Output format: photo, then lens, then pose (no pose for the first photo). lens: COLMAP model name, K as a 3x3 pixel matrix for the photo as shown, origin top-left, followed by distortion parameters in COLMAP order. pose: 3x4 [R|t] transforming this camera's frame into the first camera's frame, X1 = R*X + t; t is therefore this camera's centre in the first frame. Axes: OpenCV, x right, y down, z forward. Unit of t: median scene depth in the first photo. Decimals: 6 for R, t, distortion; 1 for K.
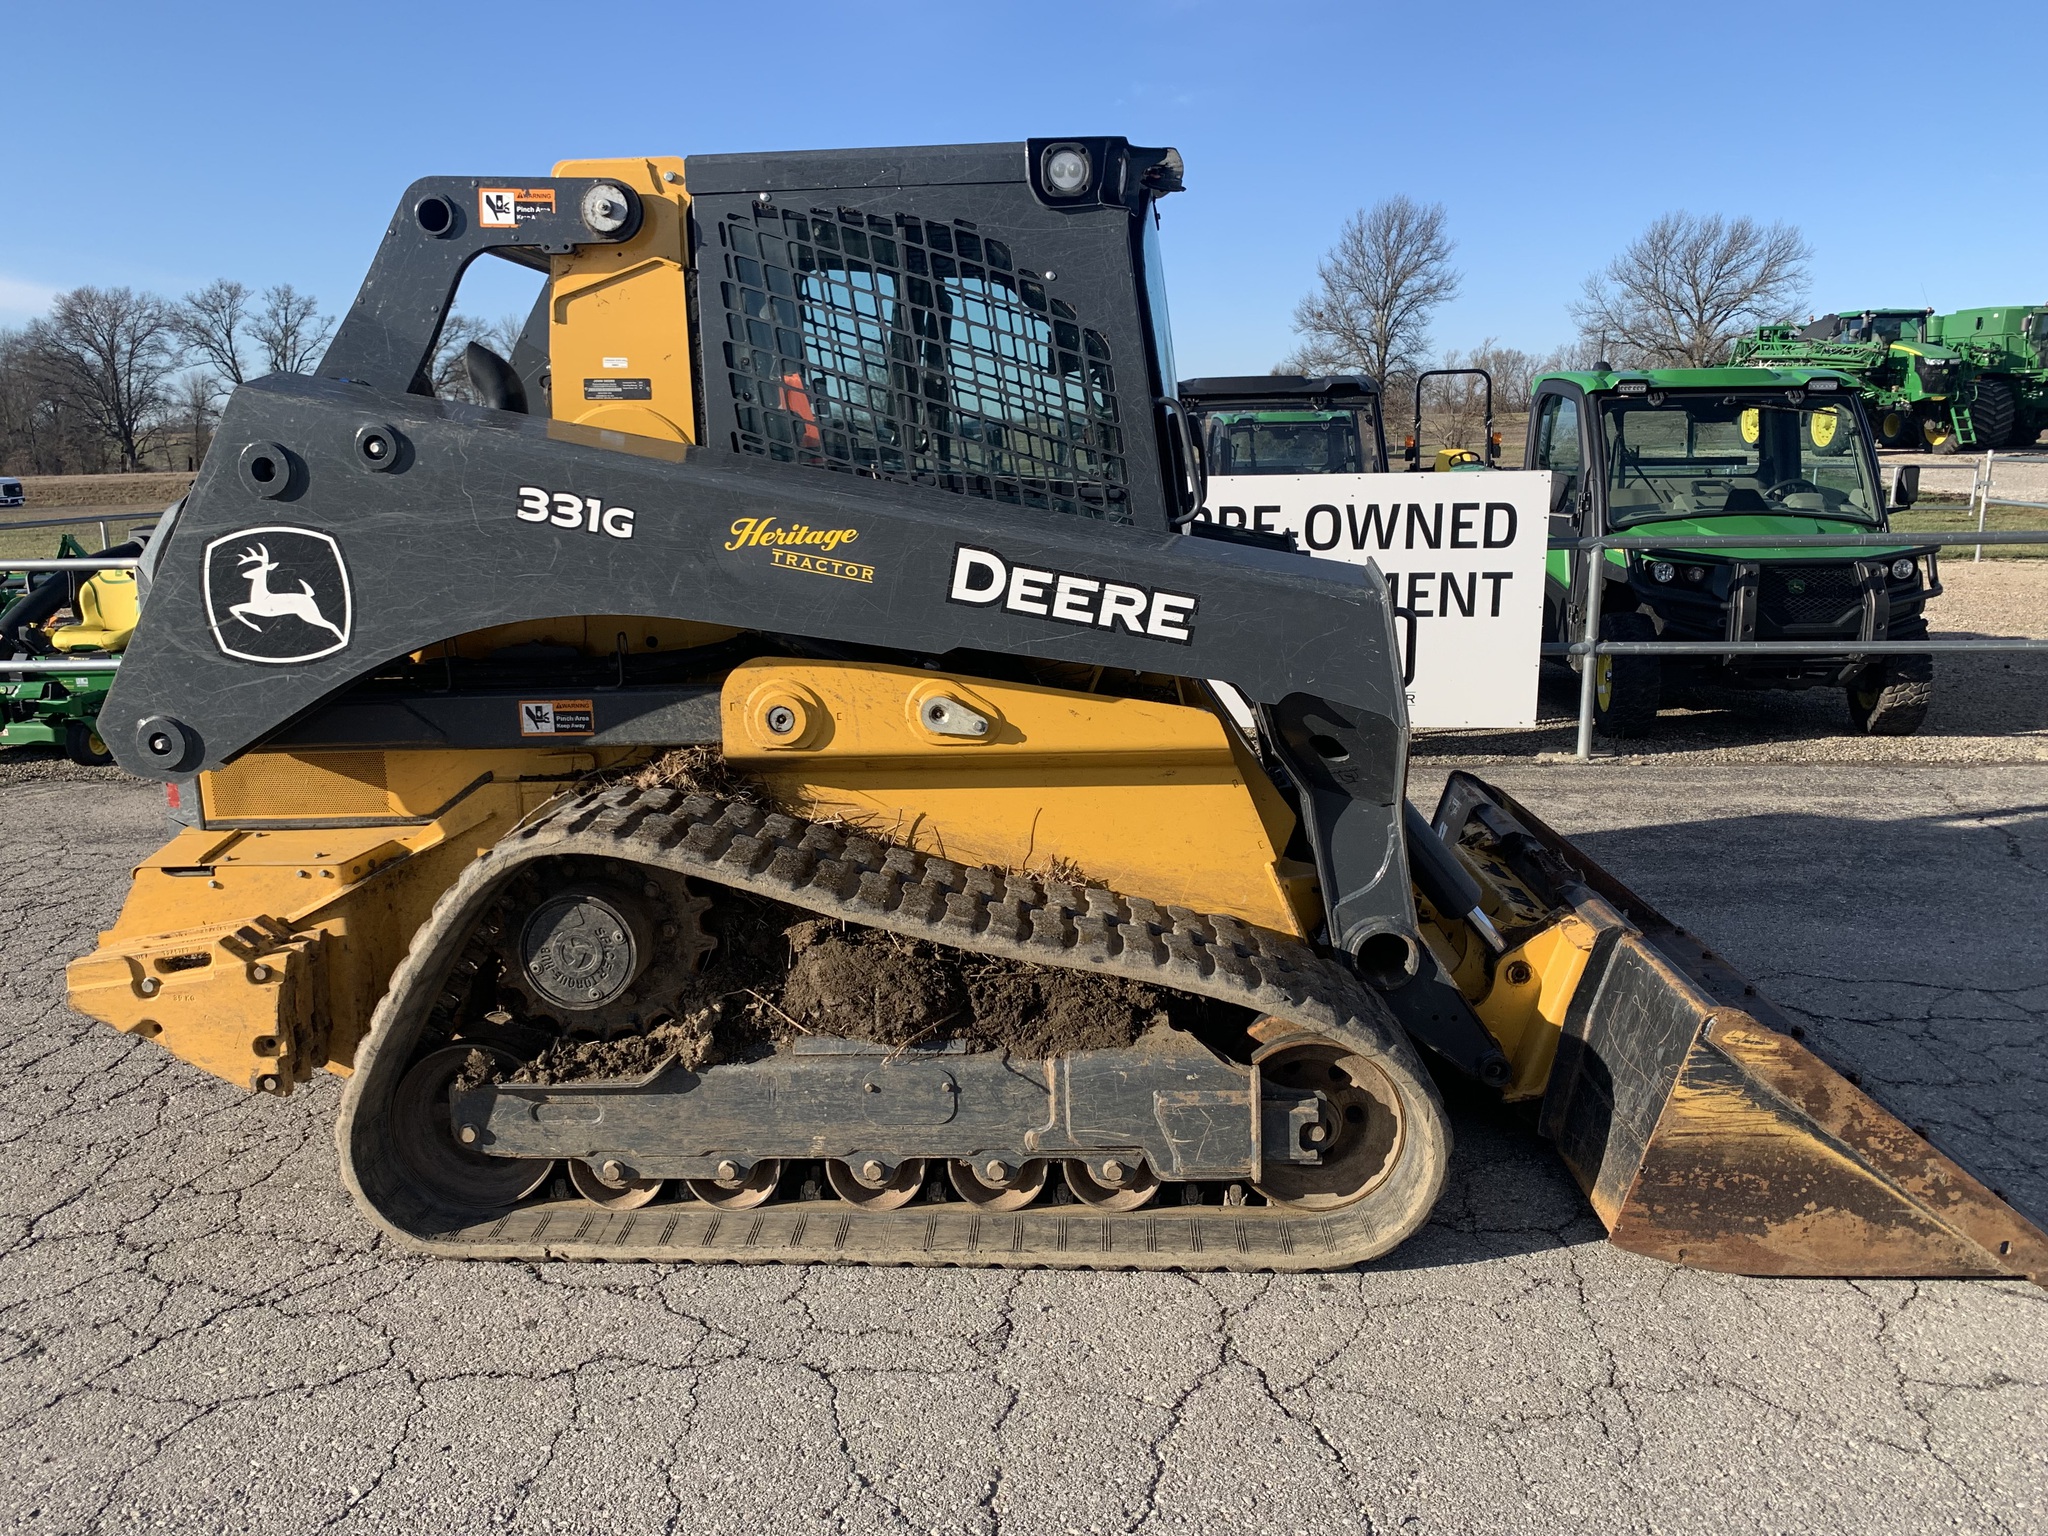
lens RADIAL K [[1547.6, 0, 992.8], [0, 1547.6, 756.4], [0, 0, 1]] dist [0.080964, -0.124752]
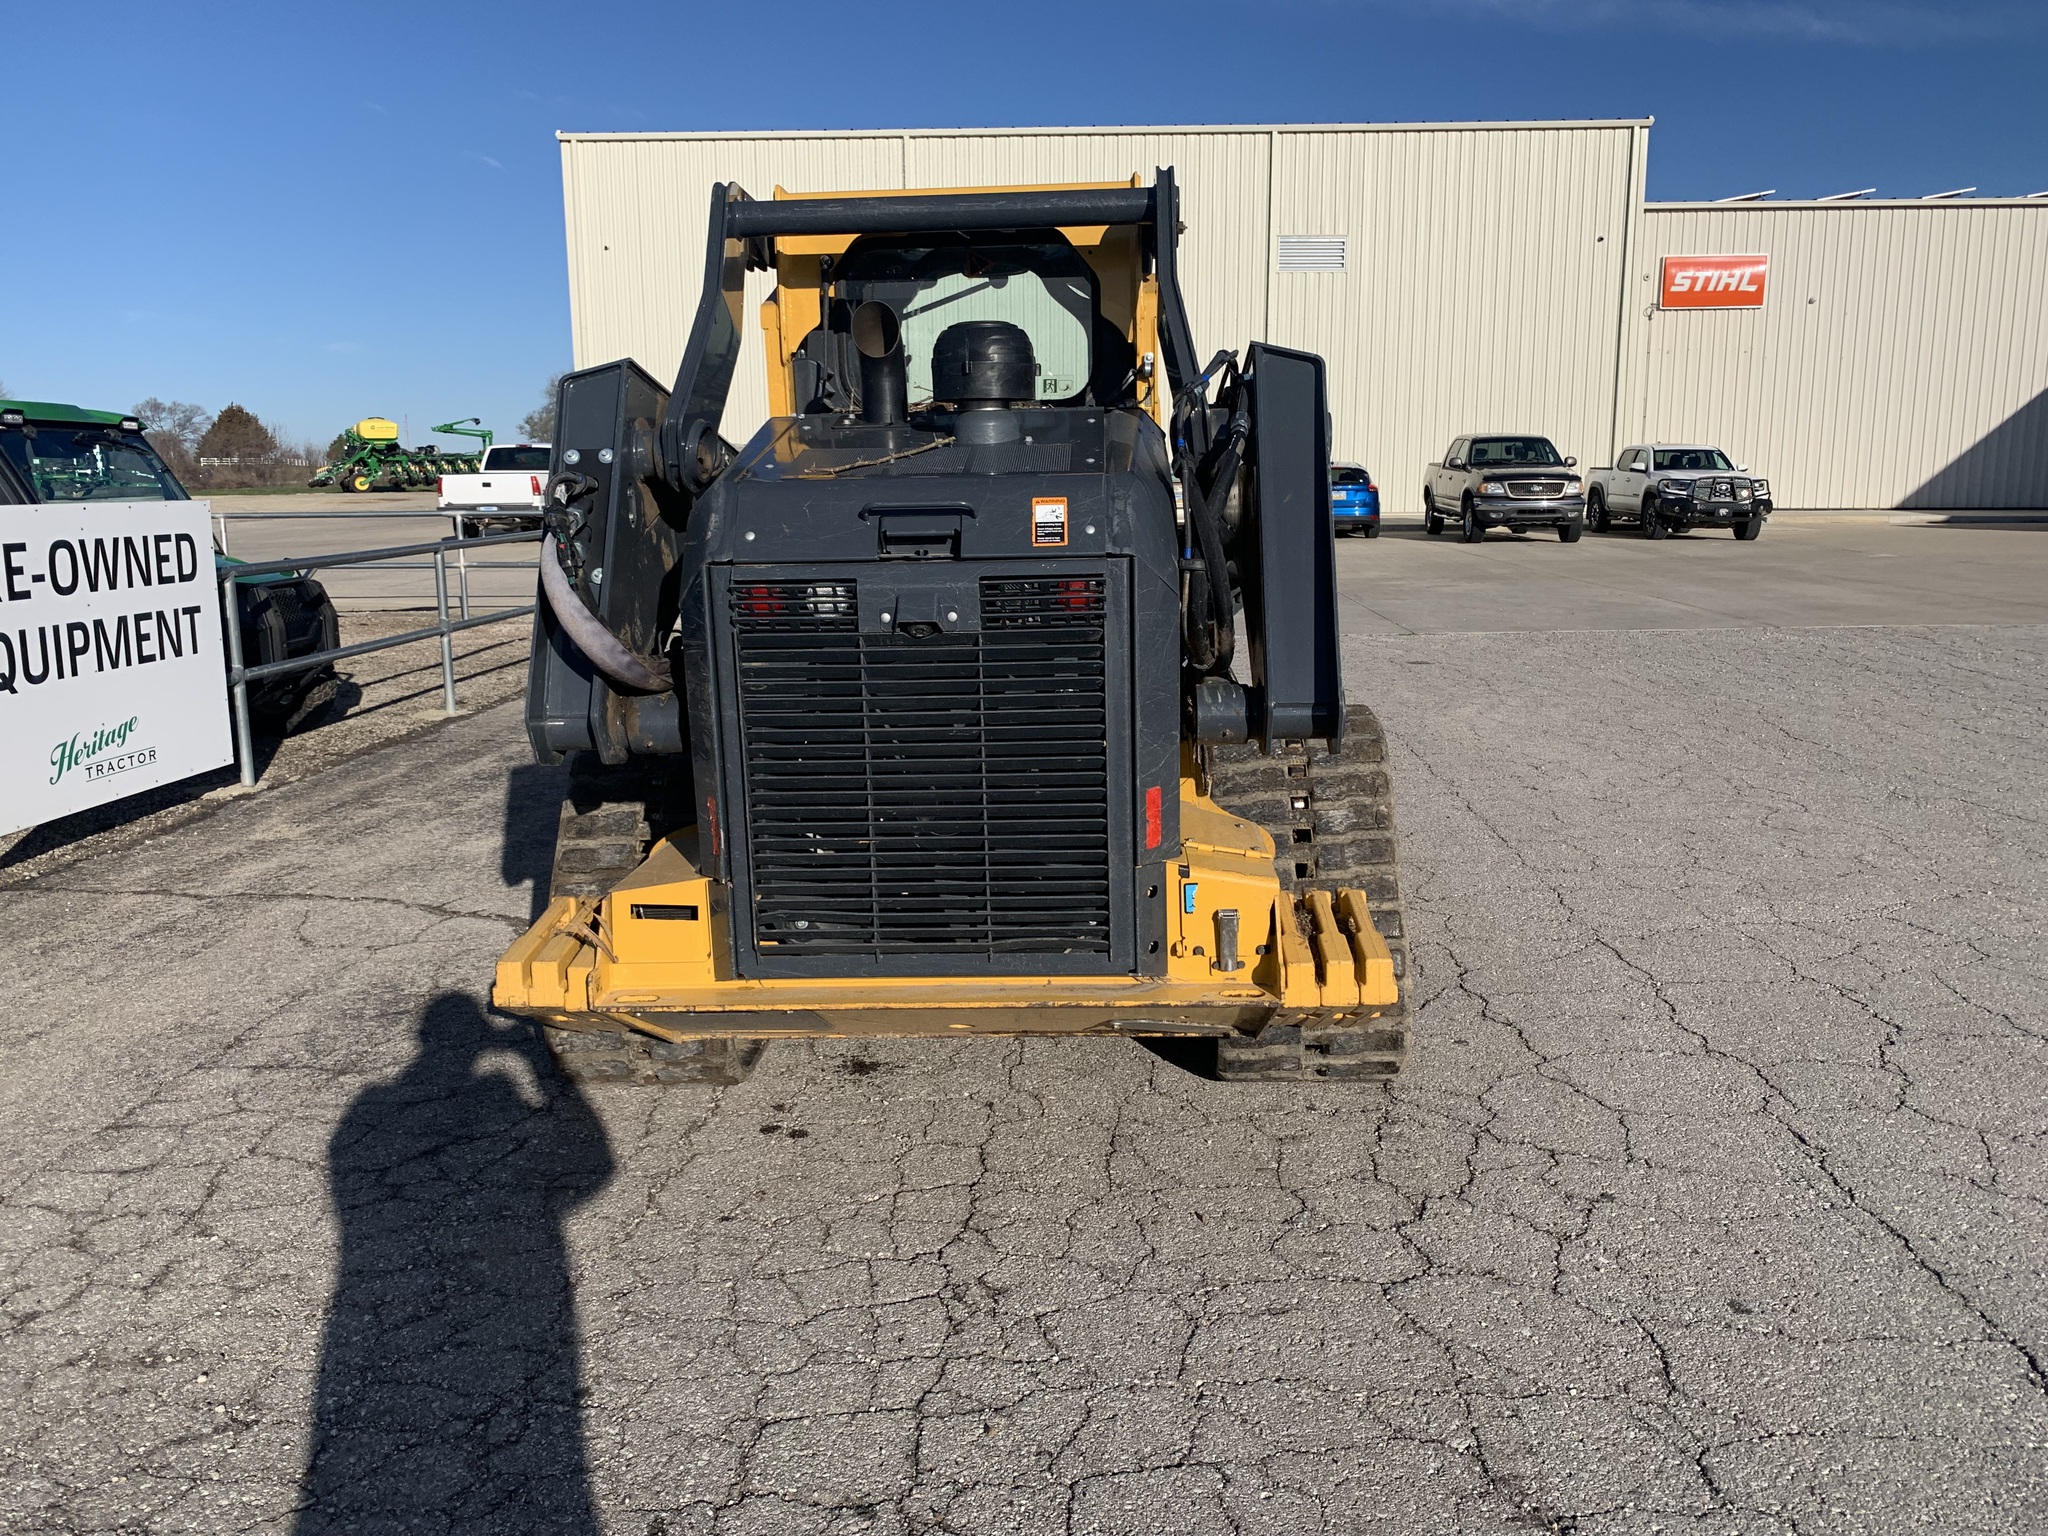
lens RADIAL K [[1570.3, 0, 1041.1], [0, 1570.3, 764.2], [0, 0, 1]] dist [0.009652, 0.000712]
pose [[-0.012791, -0.170393, 0.985293, -1.502287], [0.212576, 0.962385, 0.169191, -0.183937], [-0.977061, 0.211614, 0.023911, 1.164832]]
